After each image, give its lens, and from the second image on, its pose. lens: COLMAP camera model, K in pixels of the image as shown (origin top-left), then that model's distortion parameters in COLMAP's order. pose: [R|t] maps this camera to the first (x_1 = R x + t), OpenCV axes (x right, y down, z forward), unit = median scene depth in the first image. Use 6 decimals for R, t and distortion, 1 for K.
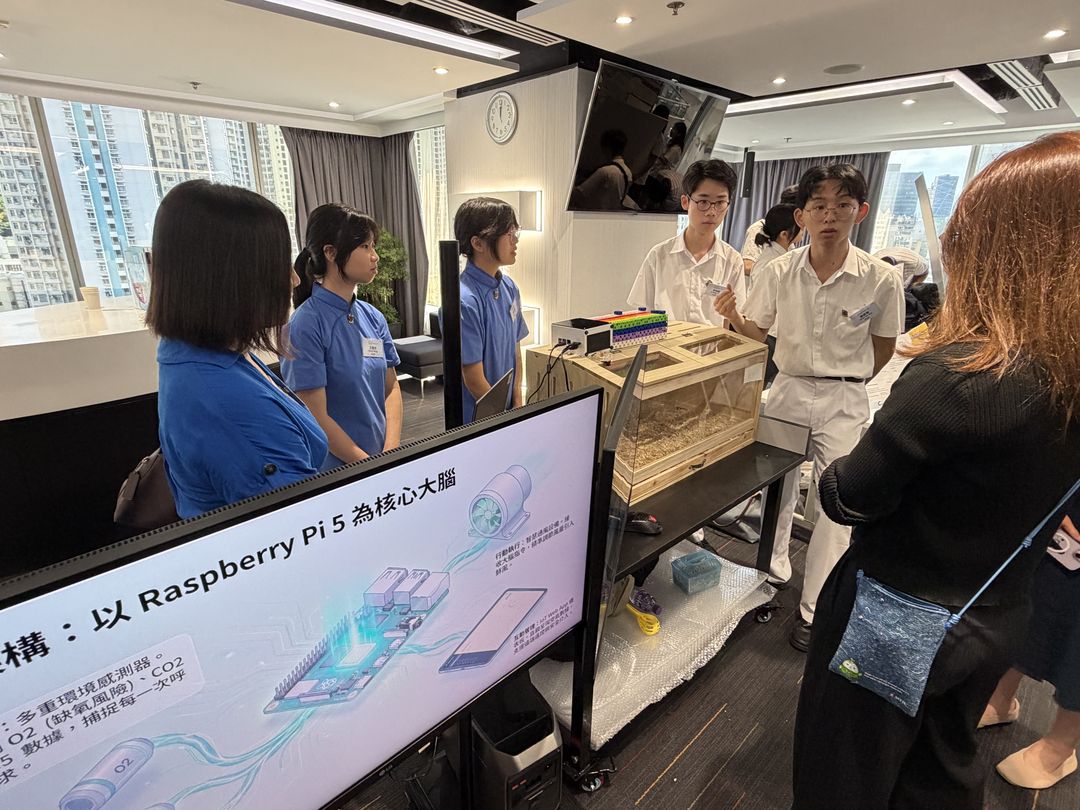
lens RADIAL K [[551.3, 0, 533.2], [0, 551.3, 406.1], [0, 0, 1]] dist [0.003345, 0.001987]
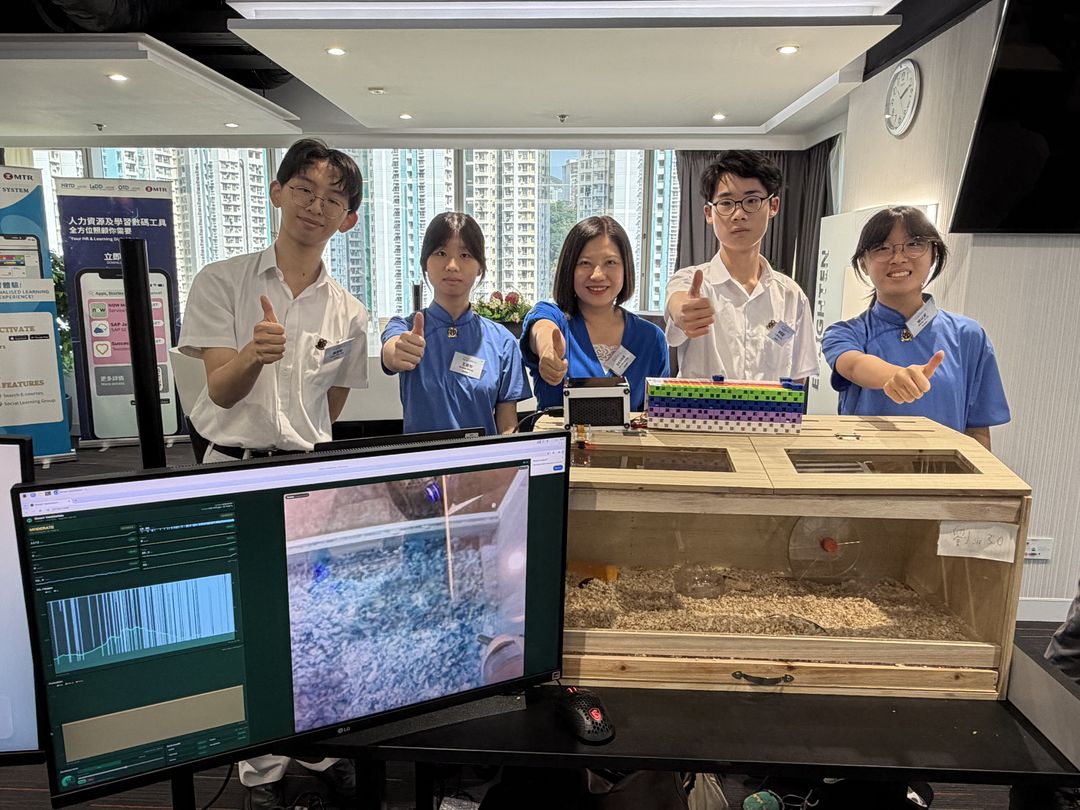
lens RADIAL K [[759.4, 0, 526.7], [0, 759.4, 400.5], [0, 0, 1]] dist [-0.010520, 0.024668]
pose [[0.702673, 0.120971, -0.701154, 0.338192], [-0.227774, 0.971827, -0.060597, -0.029359], [0.674070, 0.202285, 0.710430, 0.164211]]
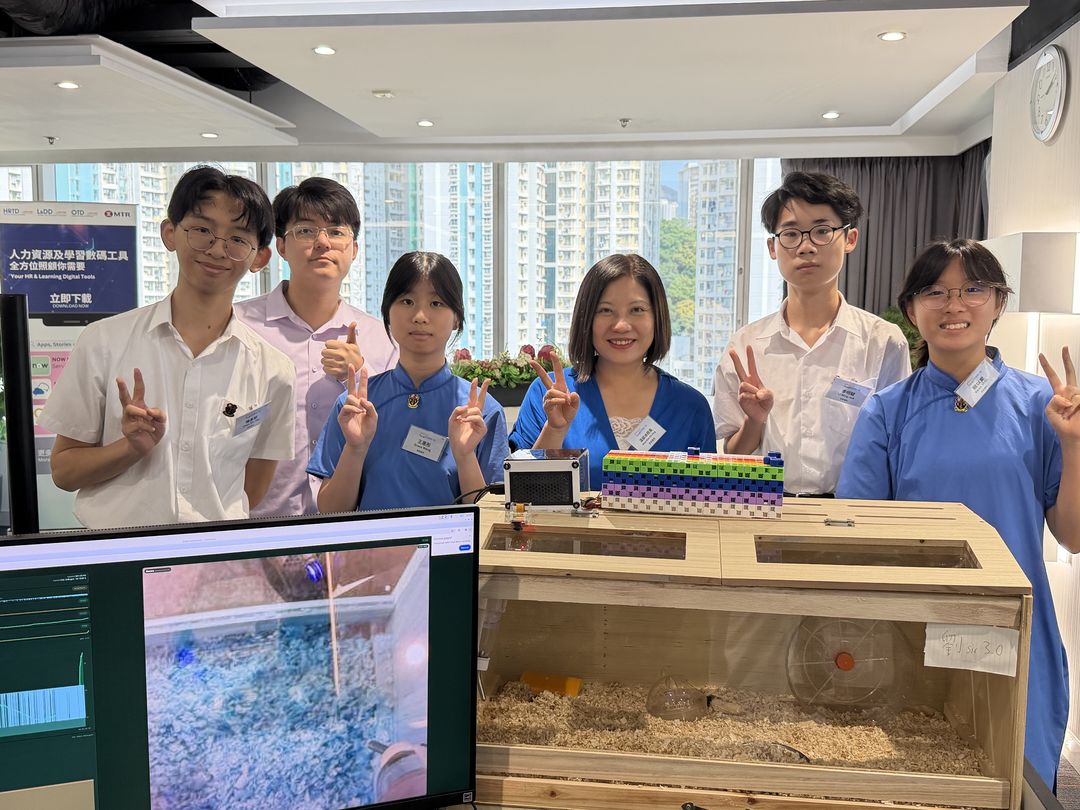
lens RADIAL K [[1059.5, 0, 543.6], [0, 1059.5, 403.5], [0, 0, 1]] dist [0.015513, 0.000000]
pose [[0.638827, 0.066582, -0.766464, 0.456139], [-0.245782, 0.961704, -0.121311, -0.036240], [0.729034, 0.265880, 0.630727, 0.165814]]
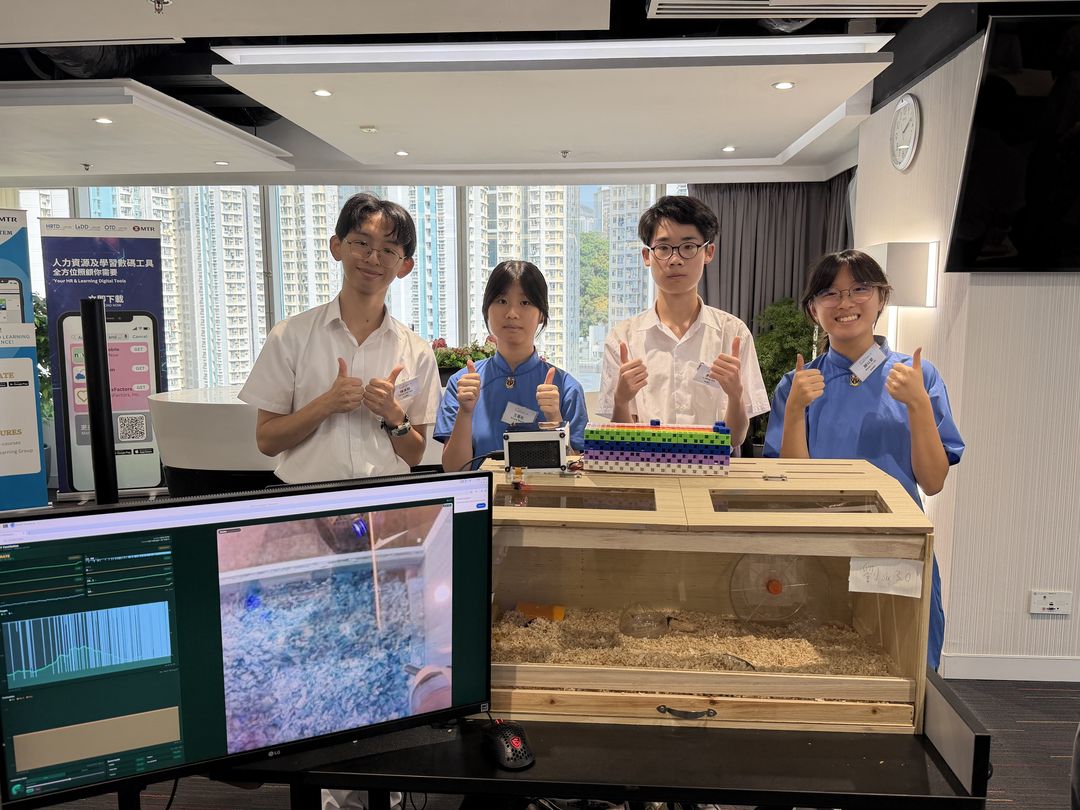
lens RADIAL K [[843.8, 0, 538.7], [0, 843.8, 401.8], [0, 0, 1]] dist [0.039076, -0.049346]
pose [[0.685734, 0.077157, -0.723751, 0.427905], [-0.225440, 0.967981, -0.110404, -0.034174], [0.692059, 0.238870, 0.681172, 0.151139]]
